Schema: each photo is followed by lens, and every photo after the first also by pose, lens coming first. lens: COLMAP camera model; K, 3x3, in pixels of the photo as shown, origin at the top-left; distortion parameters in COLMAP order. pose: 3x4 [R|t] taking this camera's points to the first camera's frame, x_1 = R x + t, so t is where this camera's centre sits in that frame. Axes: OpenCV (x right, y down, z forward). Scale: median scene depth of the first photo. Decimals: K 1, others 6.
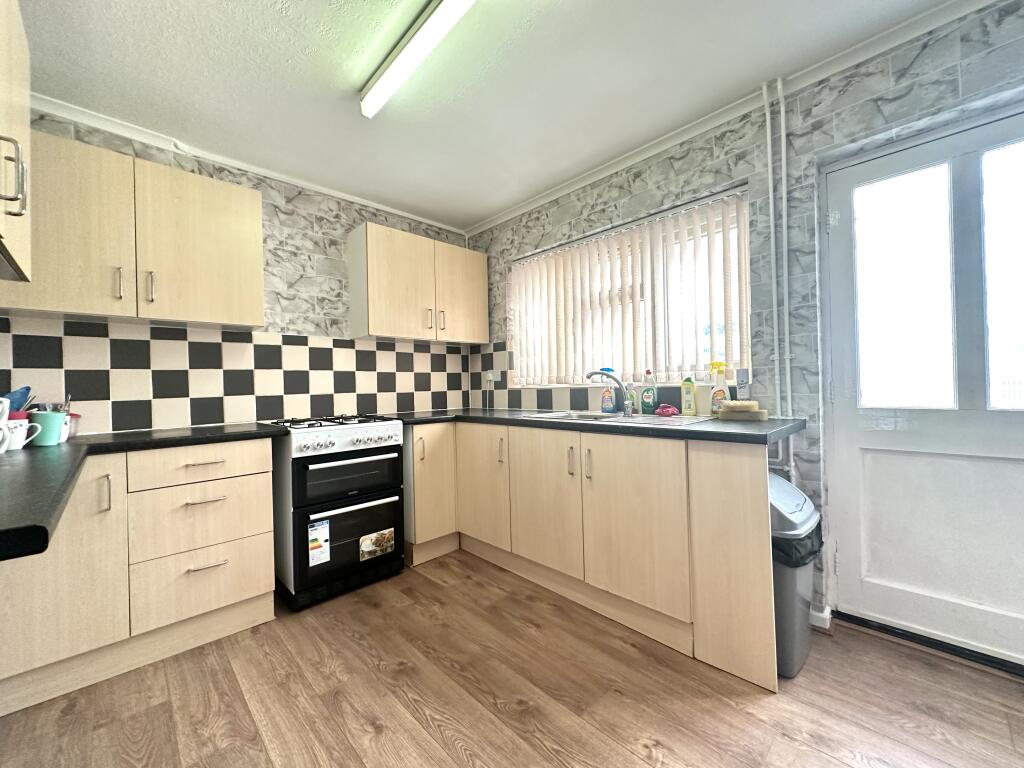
lens RADIAL K [[415.9, 0, 512.6], [0, 415.9, 376.5], [0, 0, 1]] dist [0.022578, -0.000230]
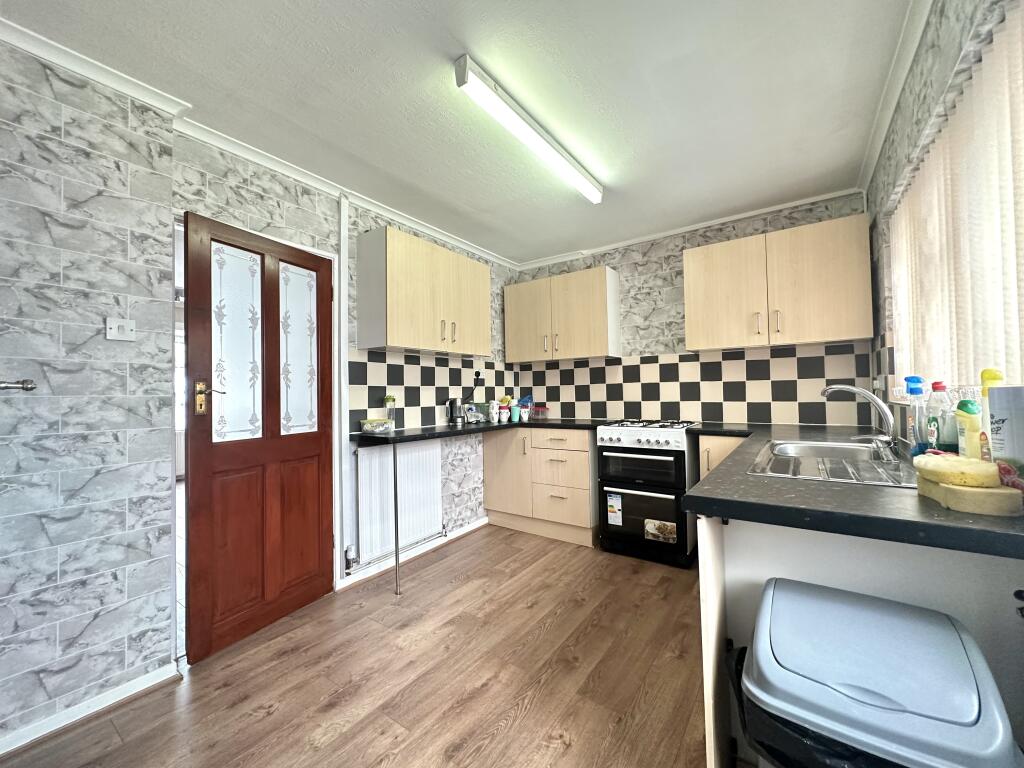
lens RADIAL K [[407.8, 0, 511.2], [0, 407.8, 382.7], [0, 0, 1]] dist [0.001622, 0.000237]
pose [[0.190360, -0.017531, -0.981558, 0.747198], [0.023499, 0.999635, -0.013296, -0.009953], [0.981433, -0.020534, 0.190703, 0.390559]]
